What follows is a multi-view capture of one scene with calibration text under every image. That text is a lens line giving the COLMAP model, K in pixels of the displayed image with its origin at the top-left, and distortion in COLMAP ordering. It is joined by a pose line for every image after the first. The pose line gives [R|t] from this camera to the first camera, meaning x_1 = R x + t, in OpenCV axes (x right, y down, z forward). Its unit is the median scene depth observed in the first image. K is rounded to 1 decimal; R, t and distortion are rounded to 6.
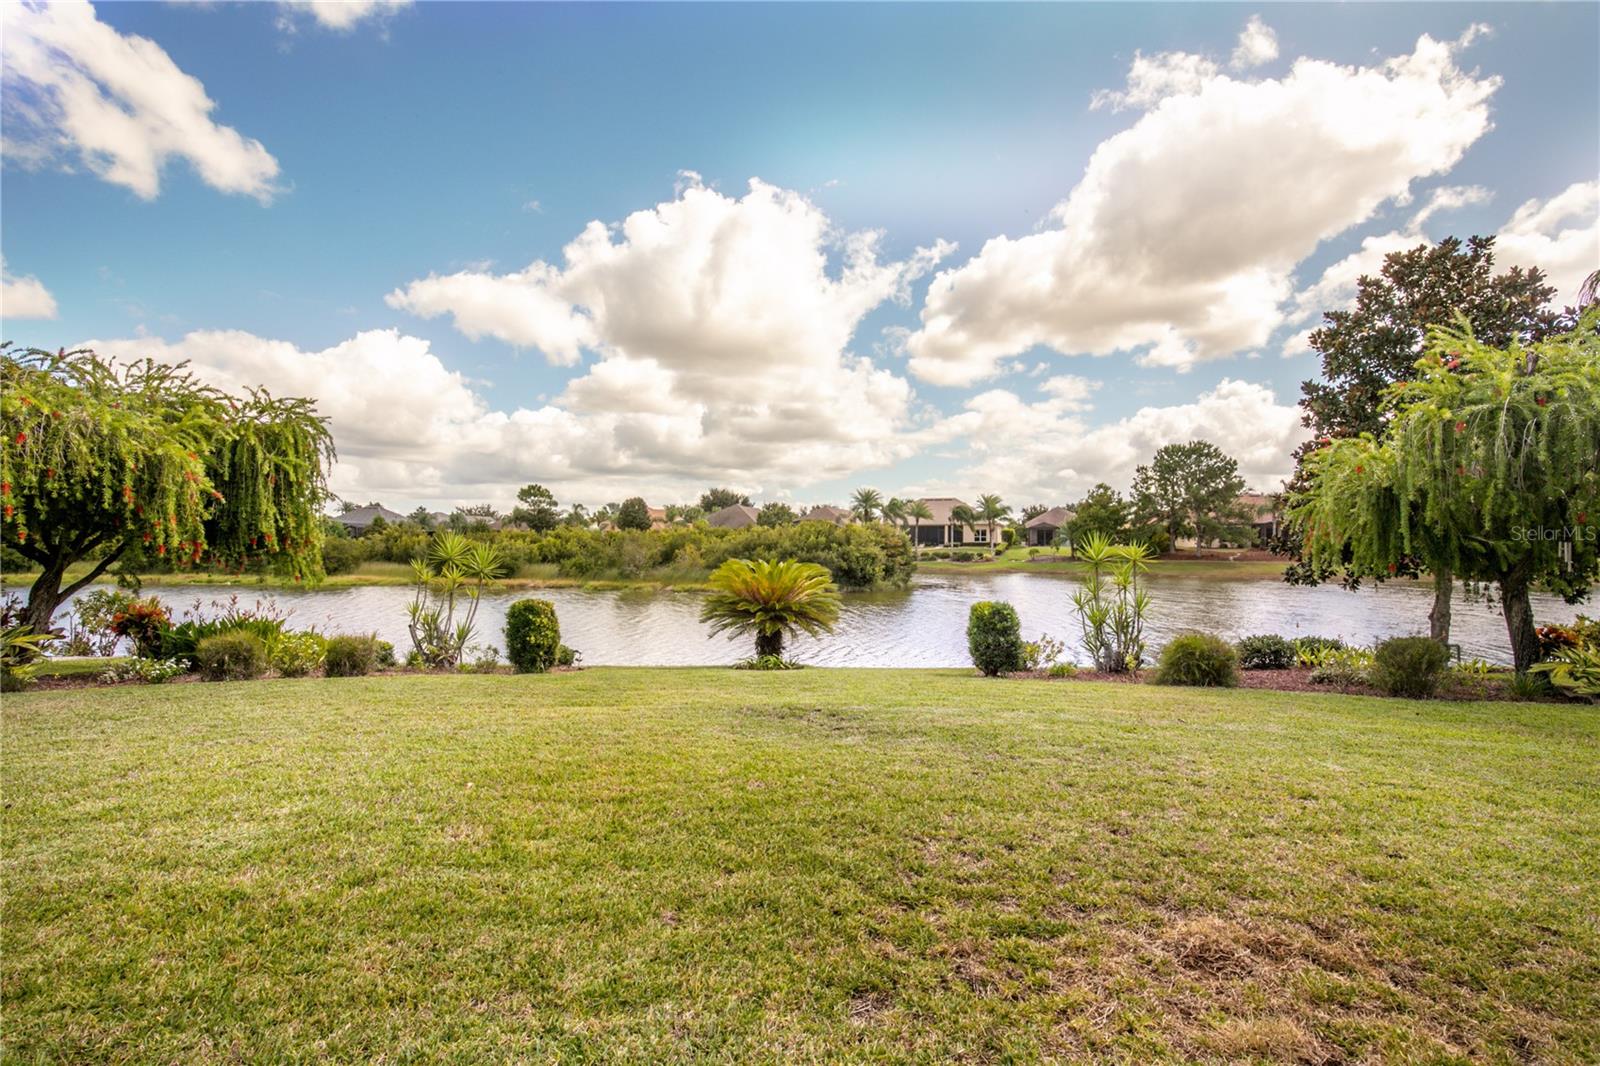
lens RADIAL K [[744.6, 0, 803.6], [0, 744.6, 540.9], [0, 0, 1]] dist [0.004739, 0.000296]
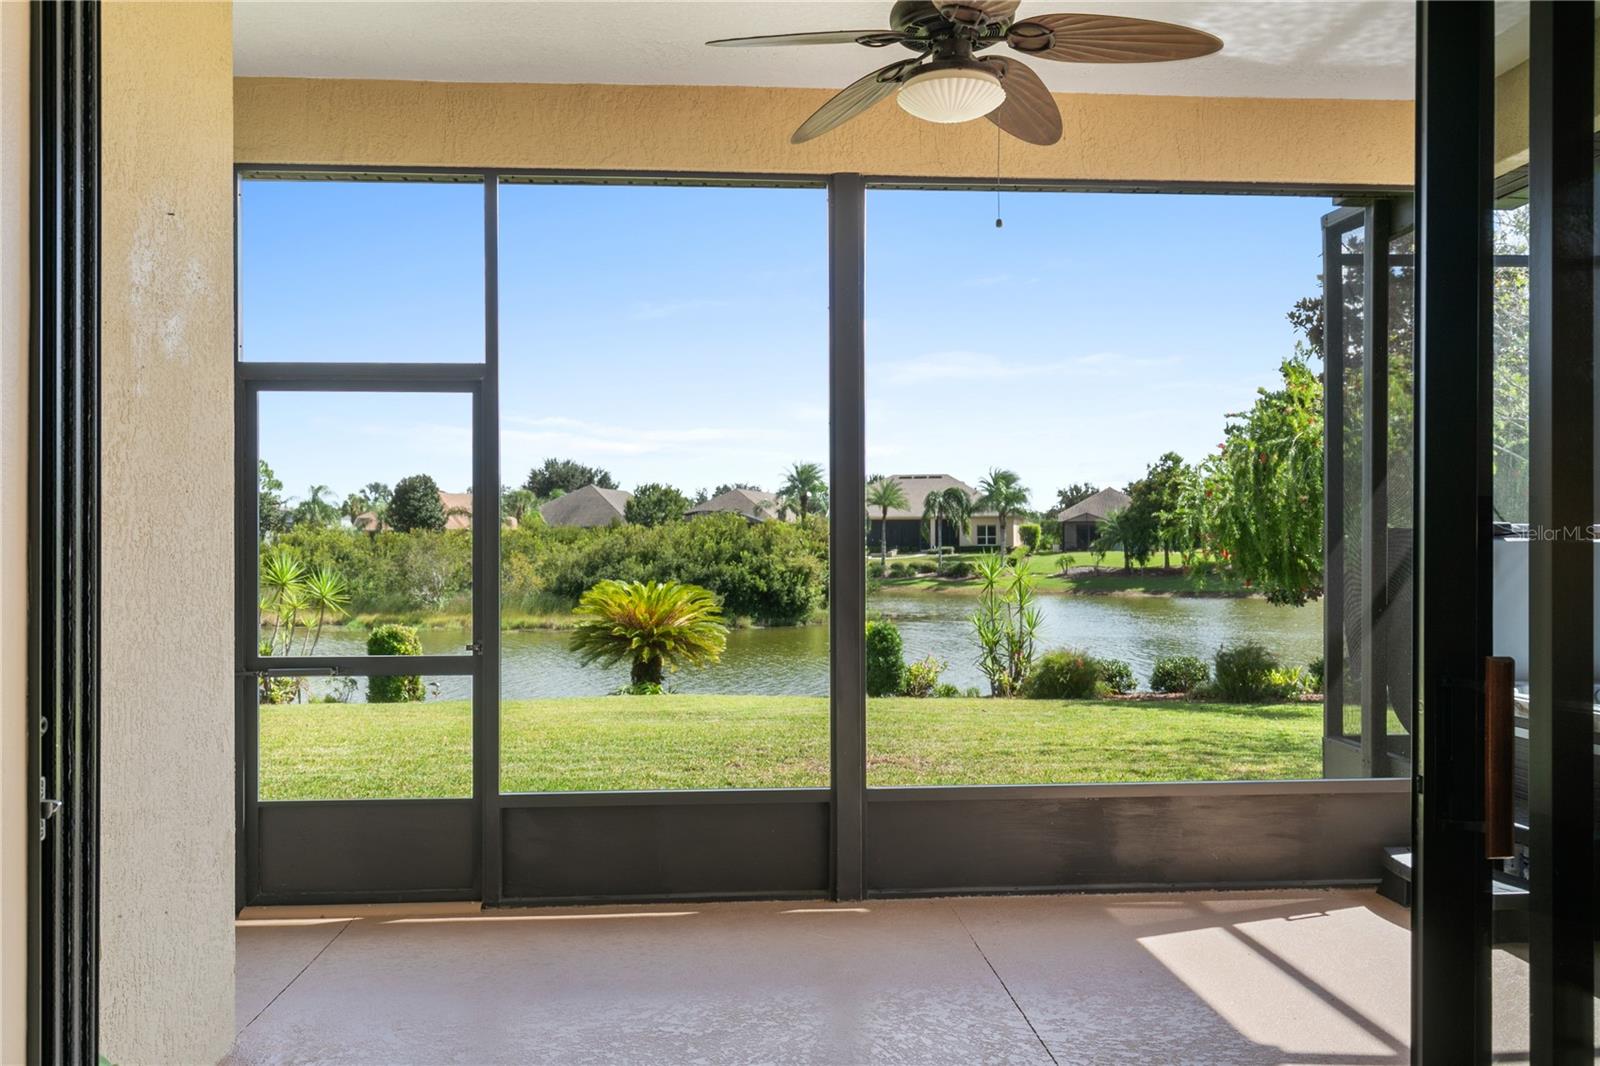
lens RADIAL K [[1286.5, 0, 800.0], [0, 1286.5, 533.0], [0, 0, 1]] dist [0.009566, 0.002015]
pose [[0.997233, -0.006632, 0.074041, 0.004421], [0.007193, 0.999947, -0.007317, -0.003702], [-0.073989, 0.007829, 0.997228, -0.102409]]
